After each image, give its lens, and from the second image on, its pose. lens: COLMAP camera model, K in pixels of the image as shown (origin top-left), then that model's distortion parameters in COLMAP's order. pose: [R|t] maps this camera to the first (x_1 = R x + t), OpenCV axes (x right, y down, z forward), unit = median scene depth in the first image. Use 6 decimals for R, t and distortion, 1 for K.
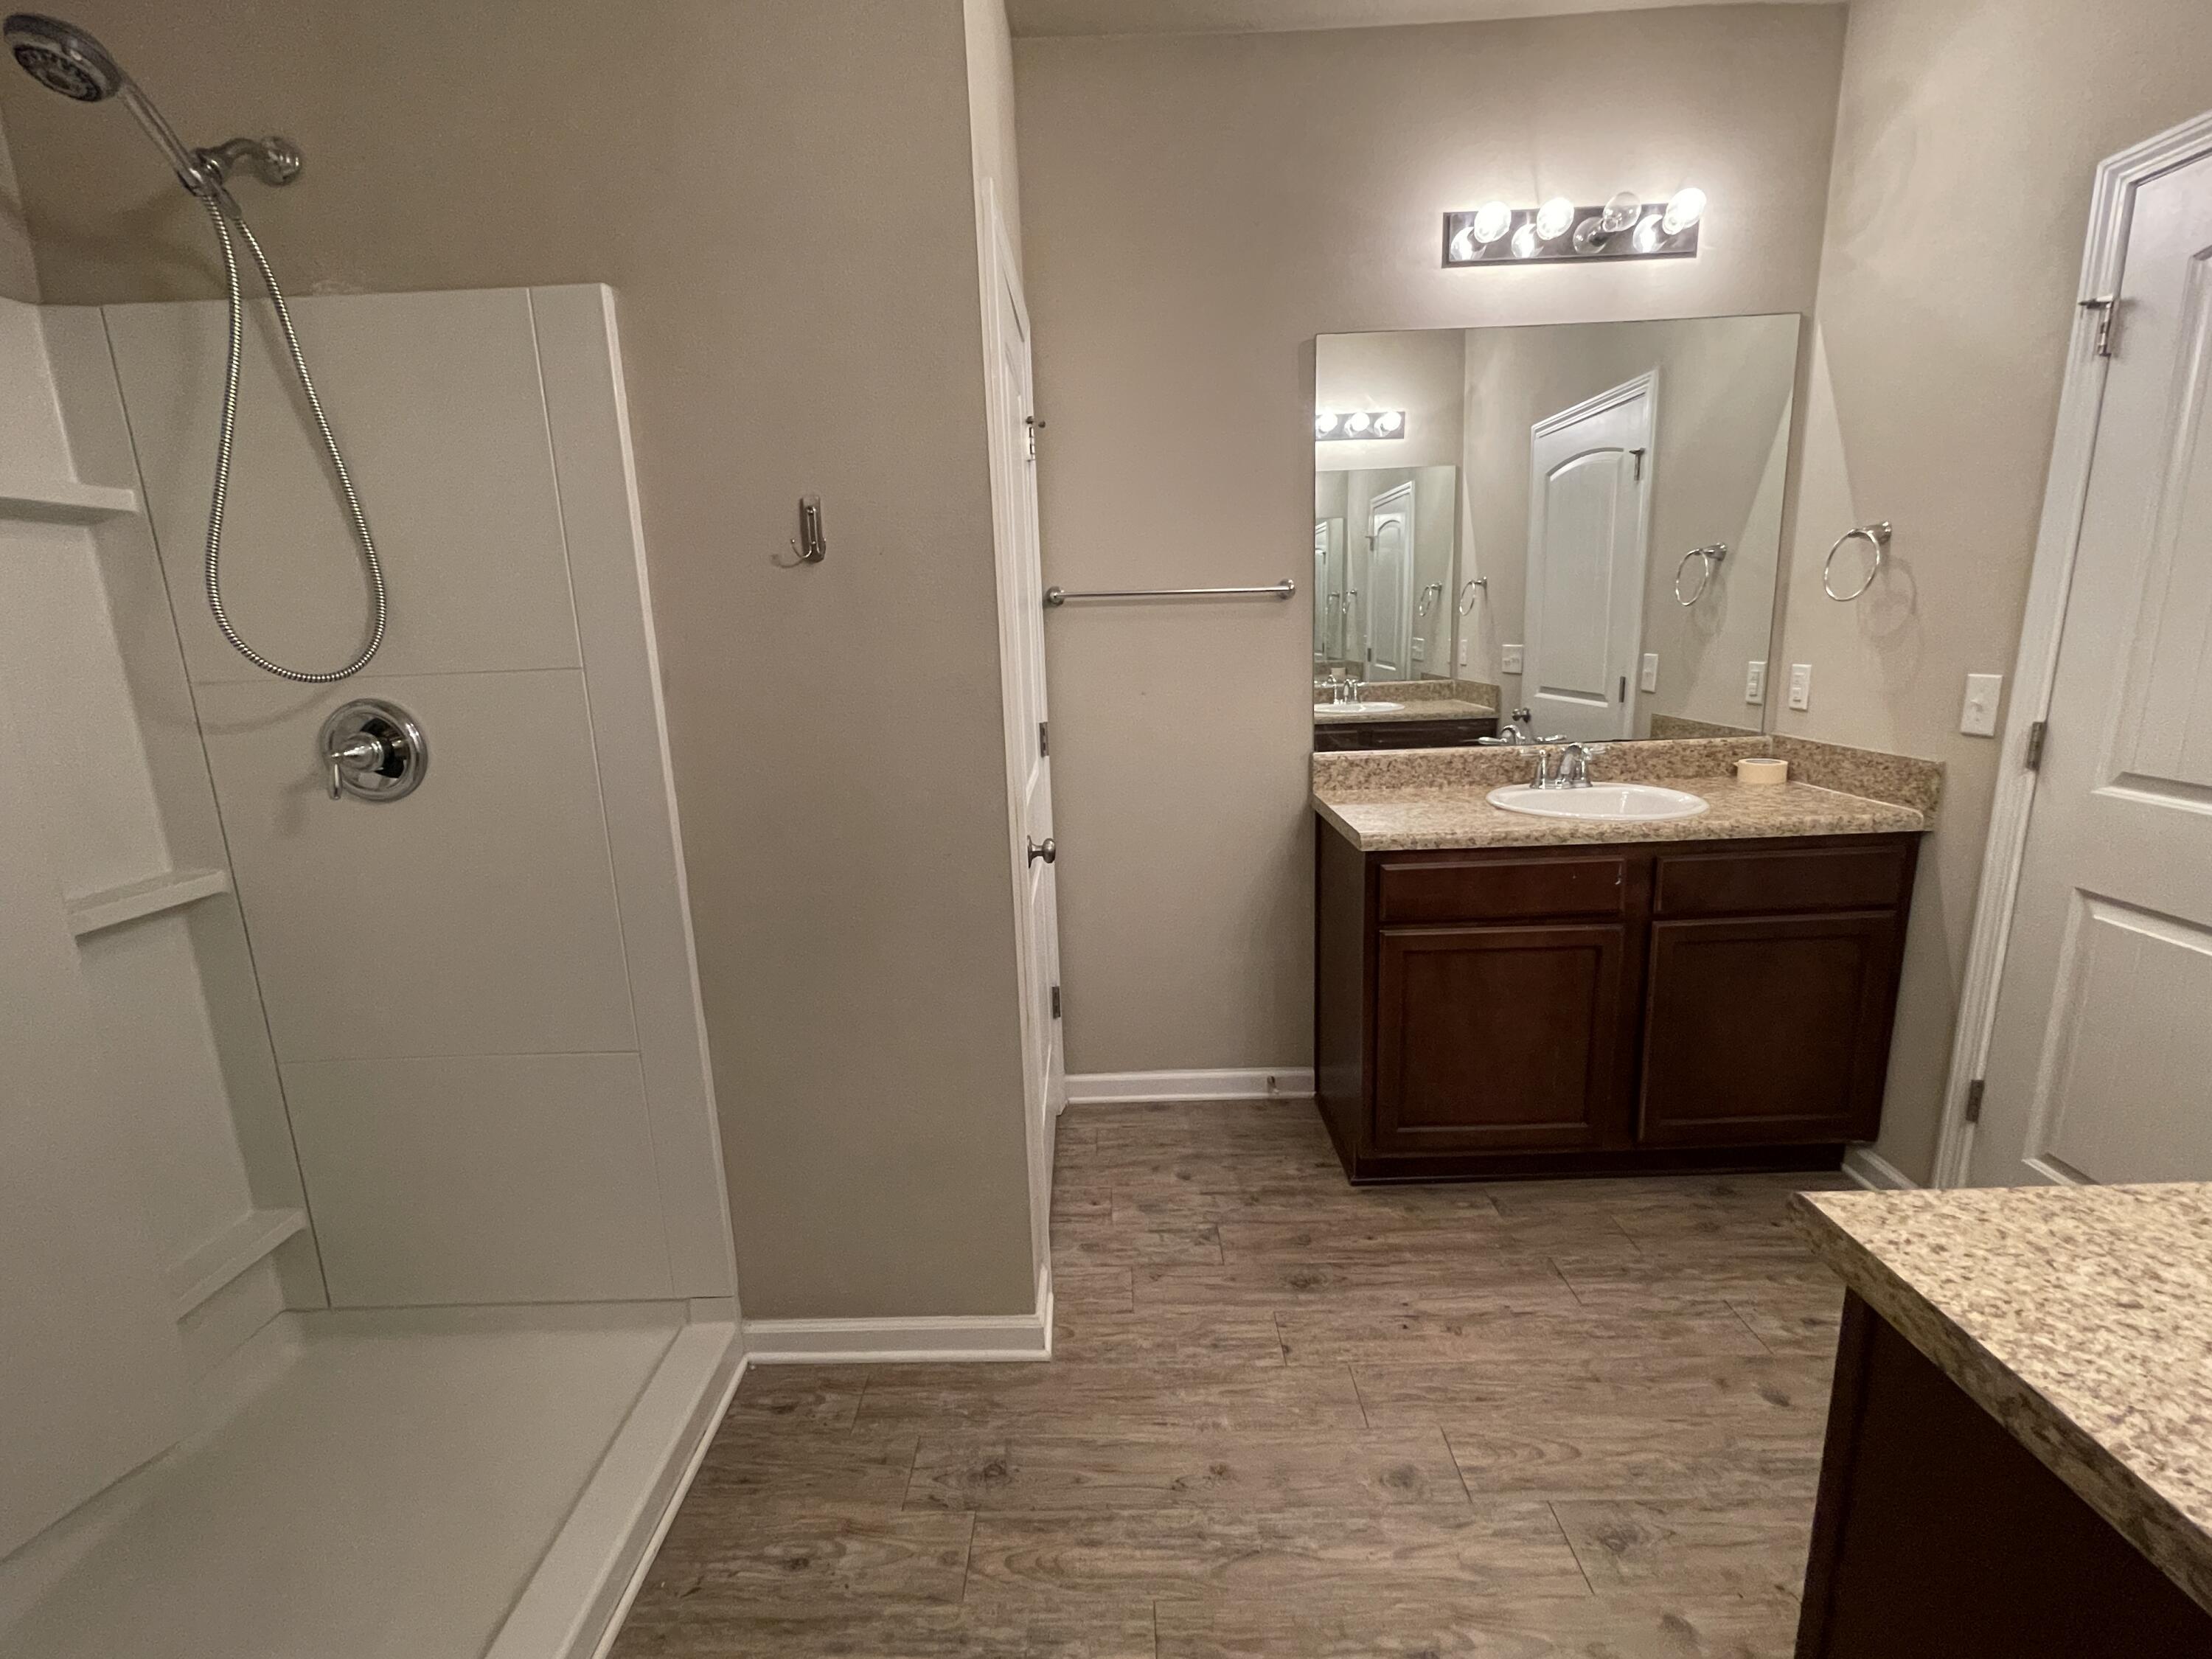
lens RADIAL K [[984.9, 0, 1115.8], [0, 984.9, 841.3], [0, 0, 1]] dist [0.004265, -0.001786]
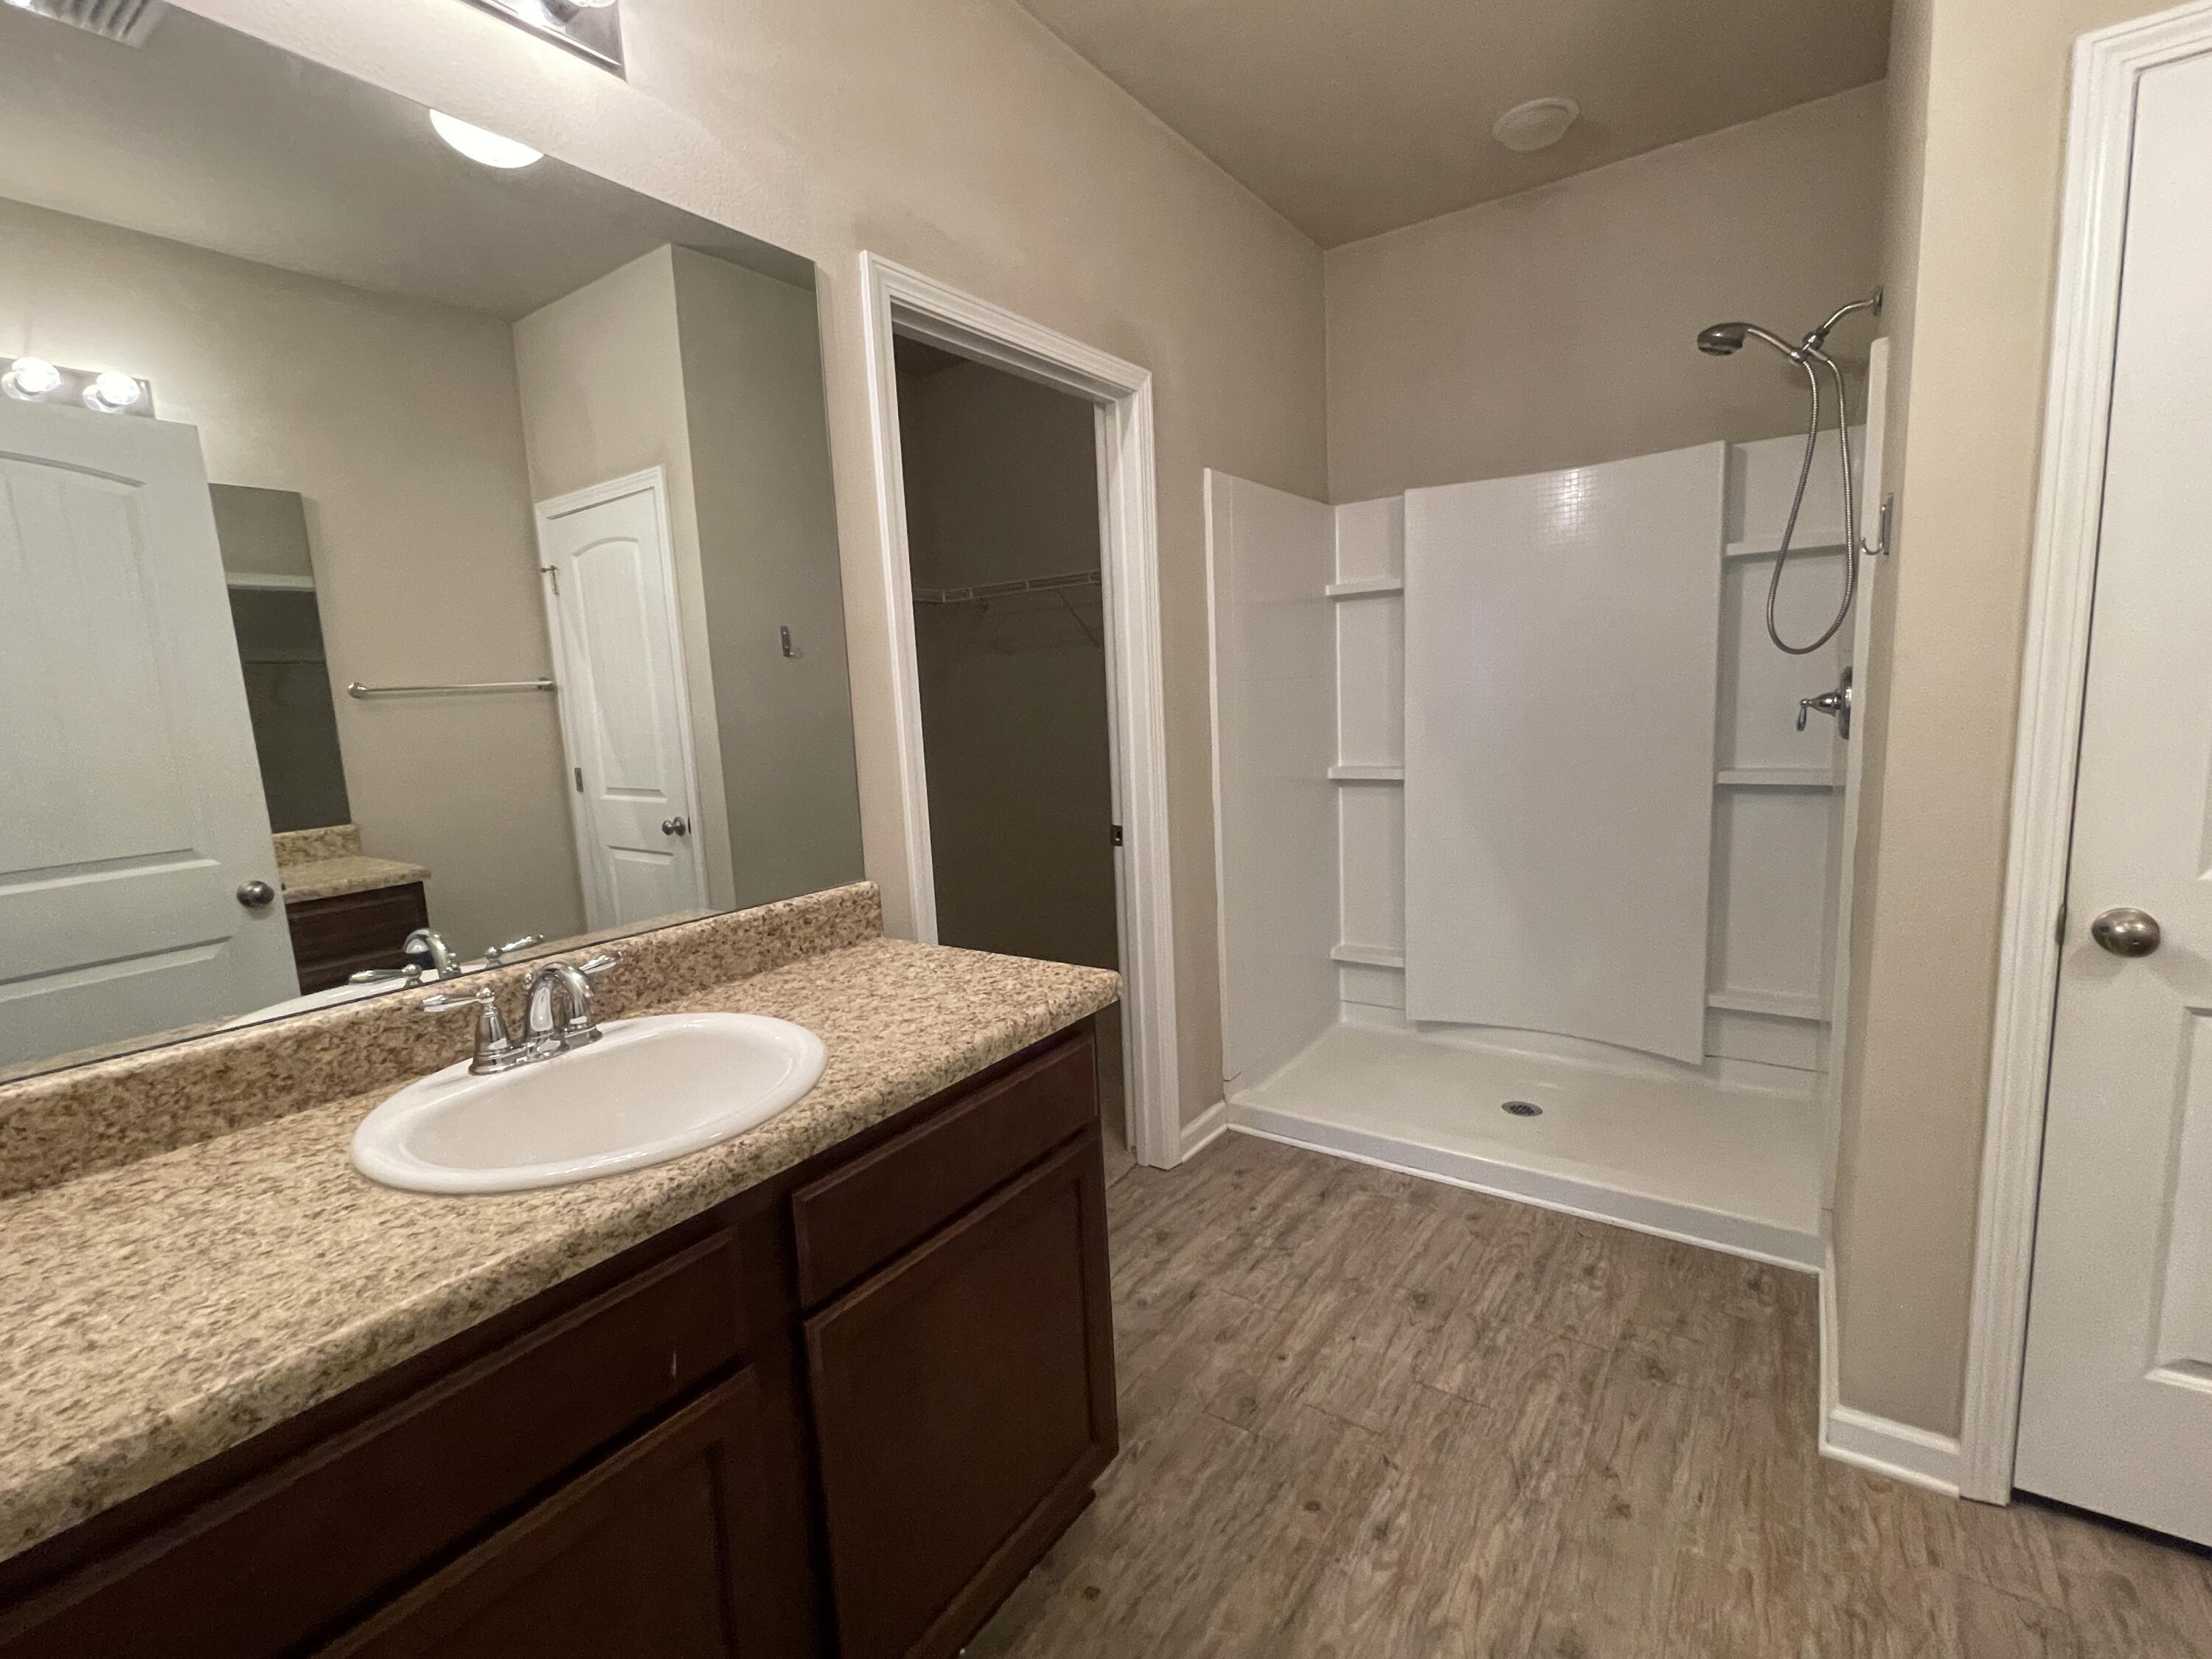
lens RADIAL K [[984.9, 0, 1077.1], [0, 984.9, 853.8], [0, 0, 1]] dist [0.004265, -0.001786]
pose [[0.594419, -0.123495, 0.794616, 0.277133], [0.205561, 0.978643, -0.001676, -0.108976], [-0.777439, 0.164339, 0.607109, 0.555478]]
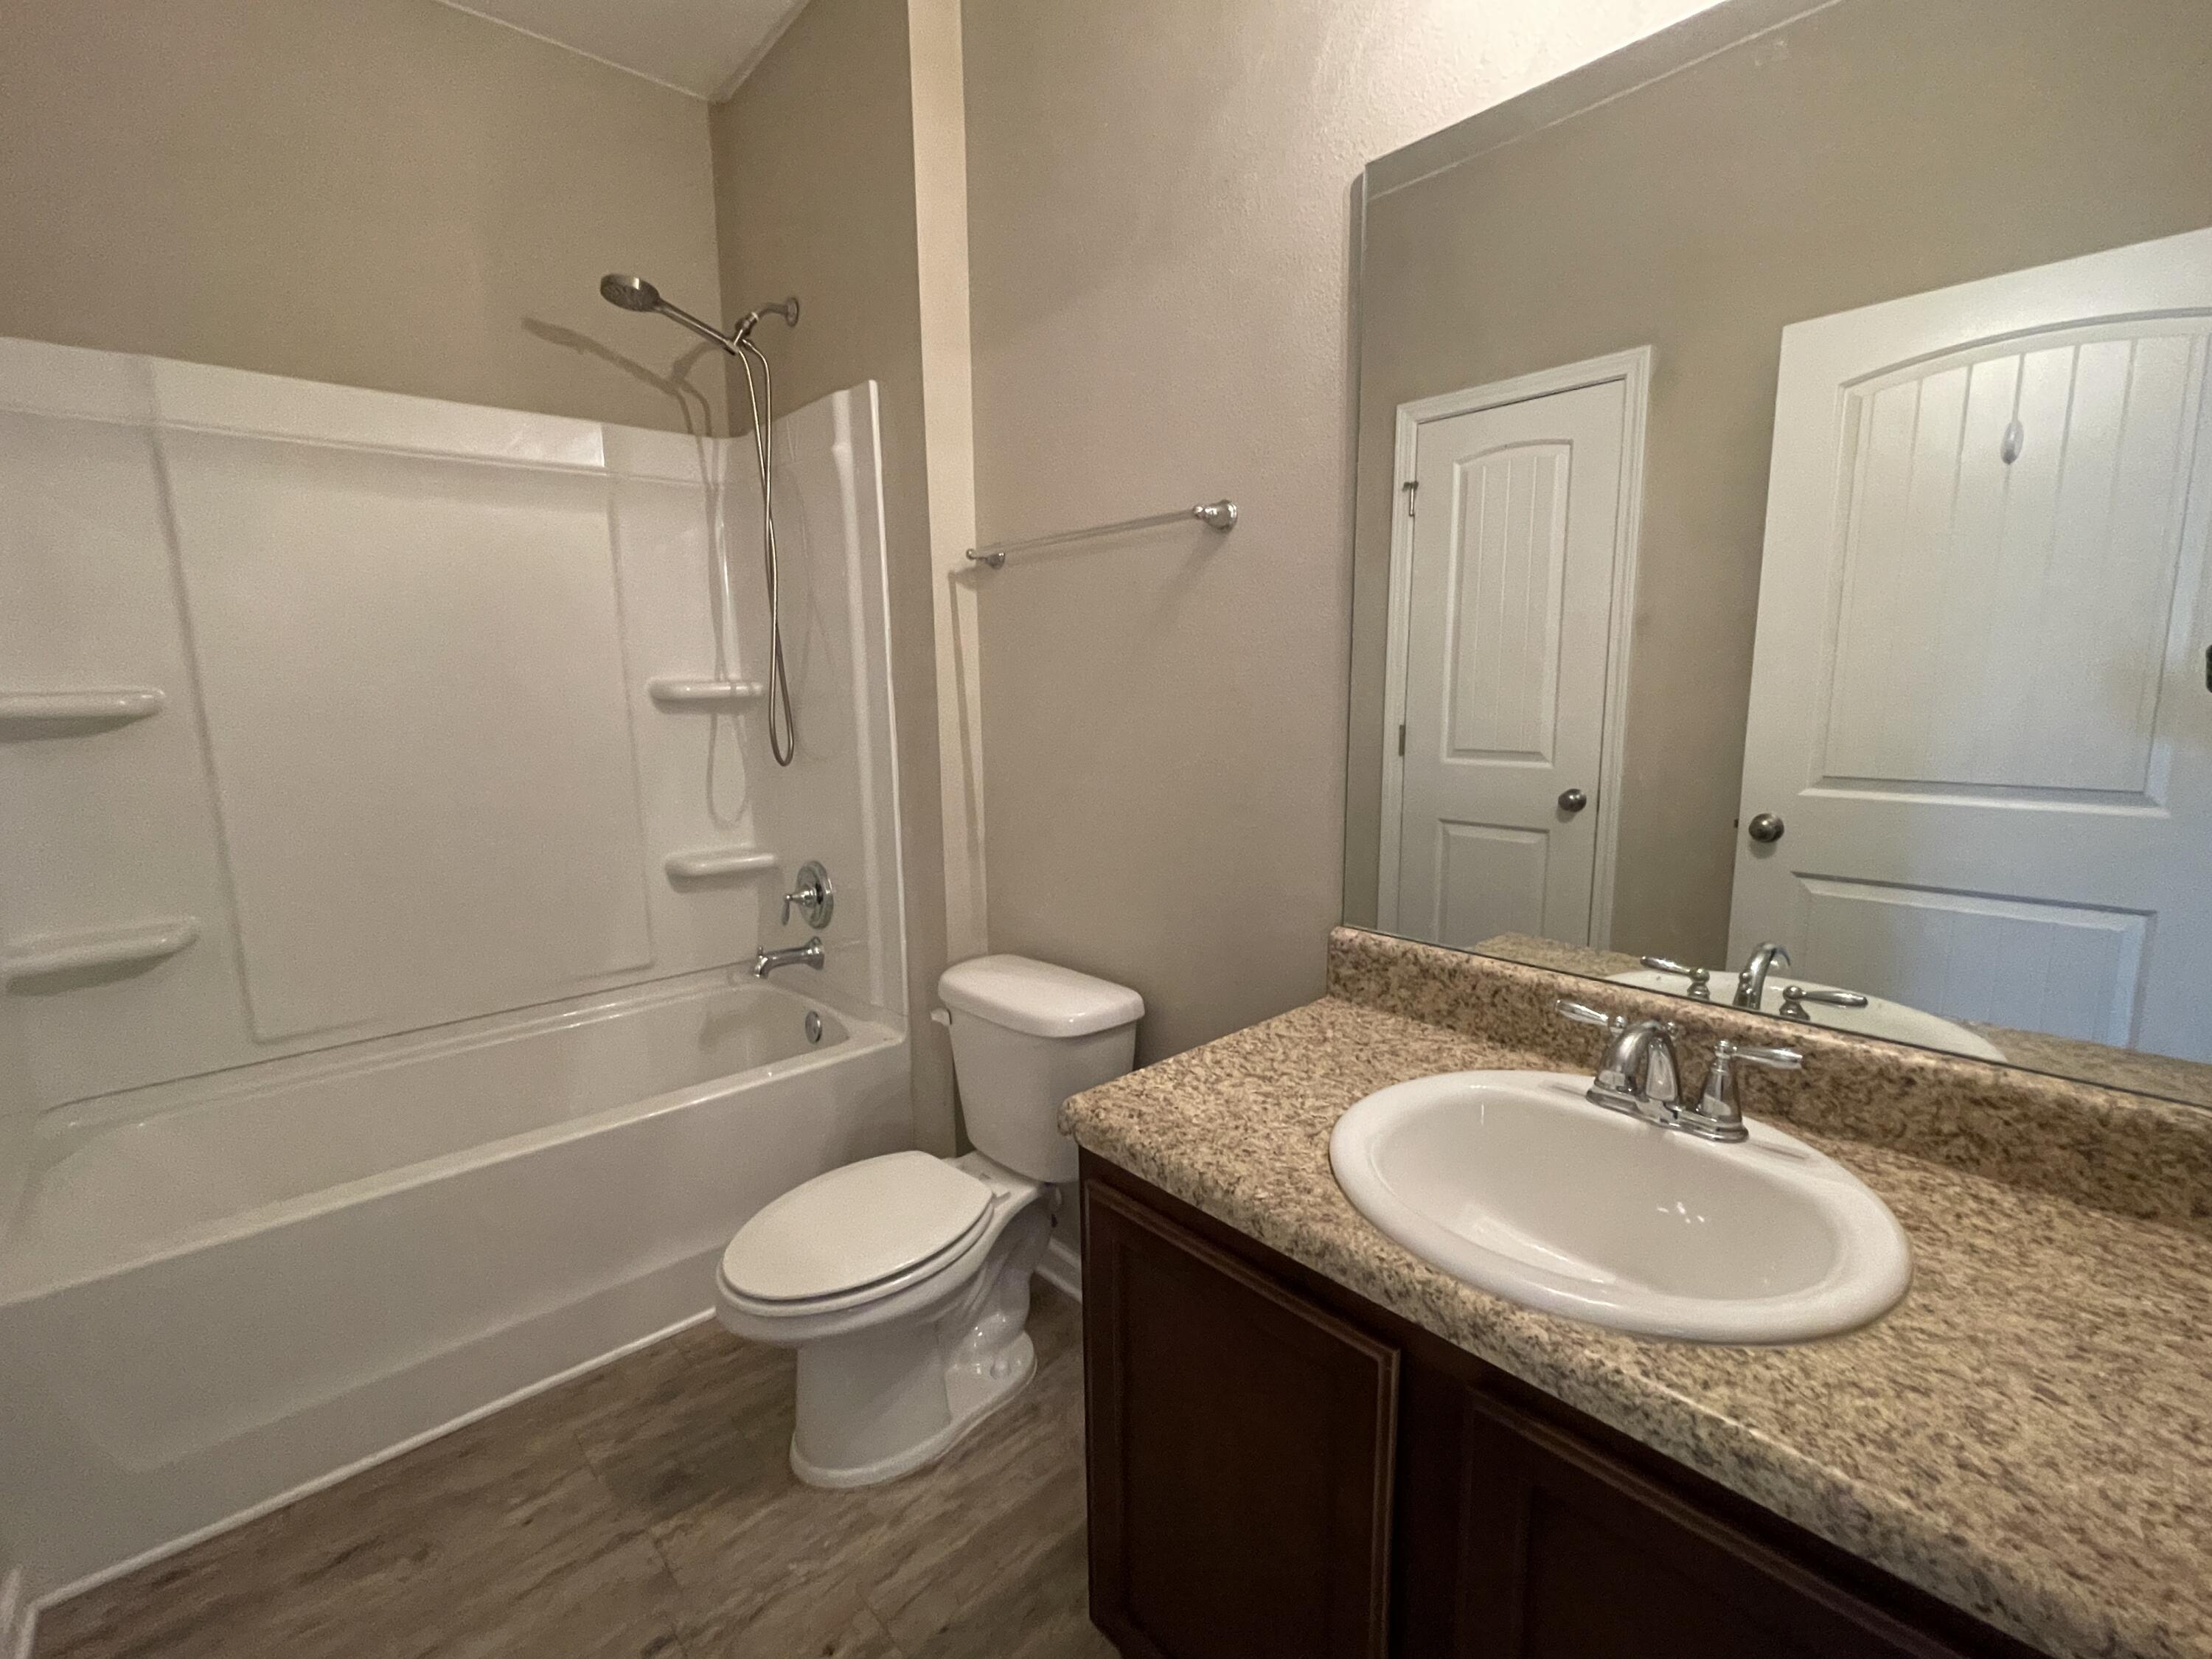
lens RADIAL K [[984.9, 0, 1109.4], [0, 984.9, 819.5], [0, 0, 1]] dist [0.004265, -0.001786]
pose [[0.664900, 0.132440, -0.735098, 0.576844], [-0.167854, 0.985476, 0.025725, -0.165408], [0.727828, 0.106285, 0.677473, 0.602890]]
